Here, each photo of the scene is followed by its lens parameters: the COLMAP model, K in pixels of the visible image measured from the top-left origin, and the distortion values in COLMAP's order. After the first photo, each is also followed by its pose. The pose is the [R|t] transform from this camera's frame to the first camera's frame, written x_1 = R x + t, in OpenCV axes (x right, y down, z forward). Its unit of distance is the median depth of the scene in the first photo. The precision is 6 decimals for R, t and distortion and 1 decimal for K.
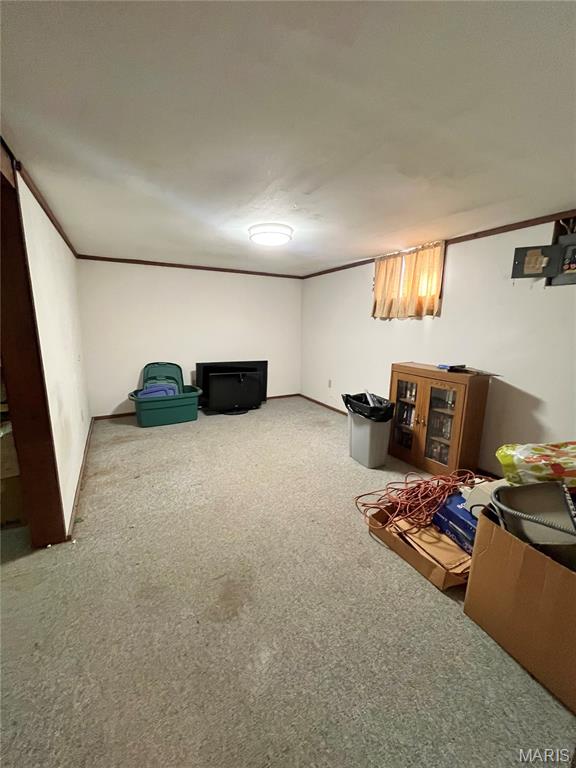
lens RADIAL K [[311.4, 0, 289.7], [0, 311.4, 381.4], [0, 0, 1]] dist [-0.020436, -0.000753]
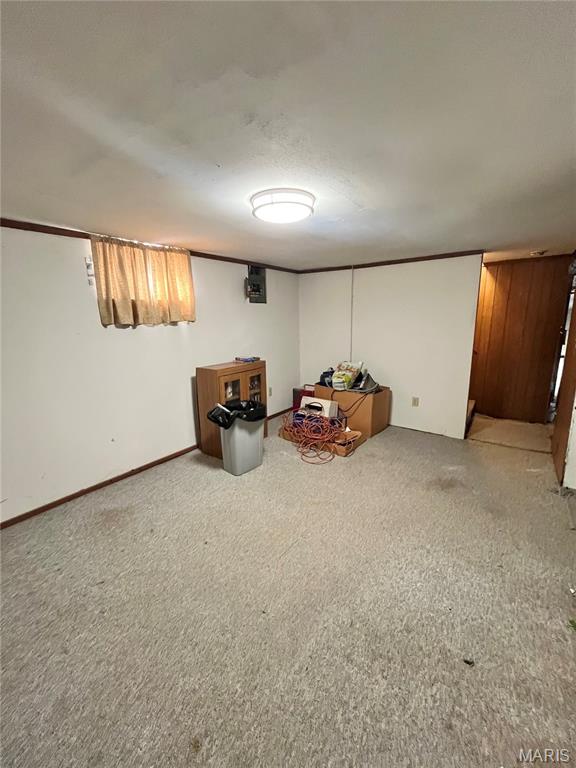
lens RADIAL K [[311.4, 0, 289.7], [0, 311.4, 382.6], [0, 0, 1]] dist [-0.020436, -0.000753]
pose [[-0.422149, -0.171309, 0.890193, -0.678696], [0.195847, 0.941557, 0.274069, -0.252953], [-0.885118, 0.290039, -0.363927, 1.219420]]
